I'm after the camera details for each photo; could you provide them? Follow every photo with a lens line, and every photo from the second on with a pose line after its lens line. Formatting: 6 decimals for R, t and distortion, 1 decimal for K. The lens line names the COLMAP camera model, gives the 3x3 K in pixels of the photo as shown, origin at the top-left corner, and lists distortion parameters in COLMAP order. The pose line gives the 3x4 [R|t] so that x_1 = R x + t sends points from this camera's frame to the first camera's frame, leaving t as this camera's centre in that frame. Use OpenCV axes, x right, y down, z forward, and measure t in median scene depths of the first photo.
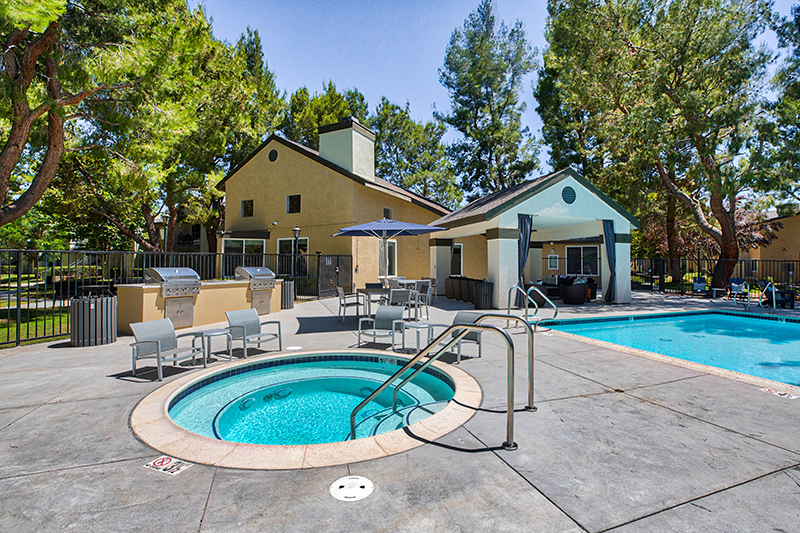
lens RADIAL K [[349.5, 0, 400.0], [0, 349.5, 266.3], [0, 0, 1]] dist [0.011678, -0.000202]
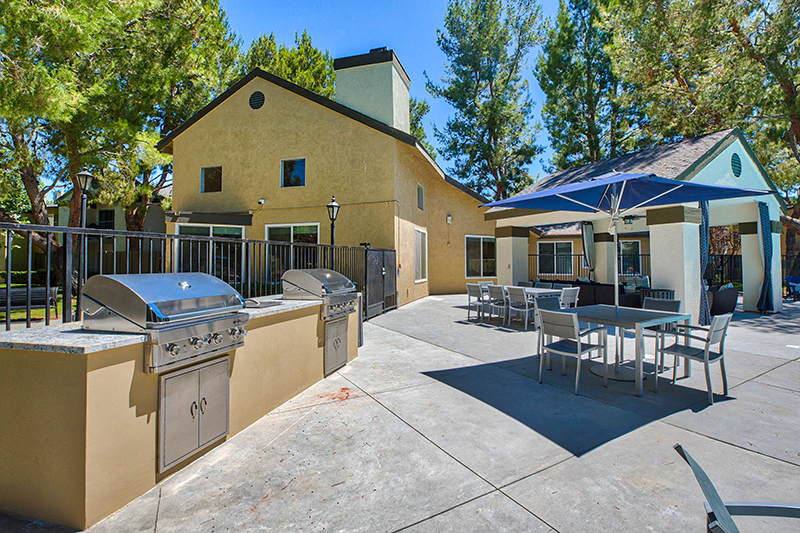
lens RADIAL K [[361.3, 0, 401.1], [0, 361.3, 263.6], [0, 0, 1]] dist [0.002121, 0.001234]
pose [[0.983045, -0.005193, 0.183289, -0.218237], [0.006189, 0.999969, -0.004863, -0.000957], [-0.183258, 0.005915, 0.983047, 0.274116]]
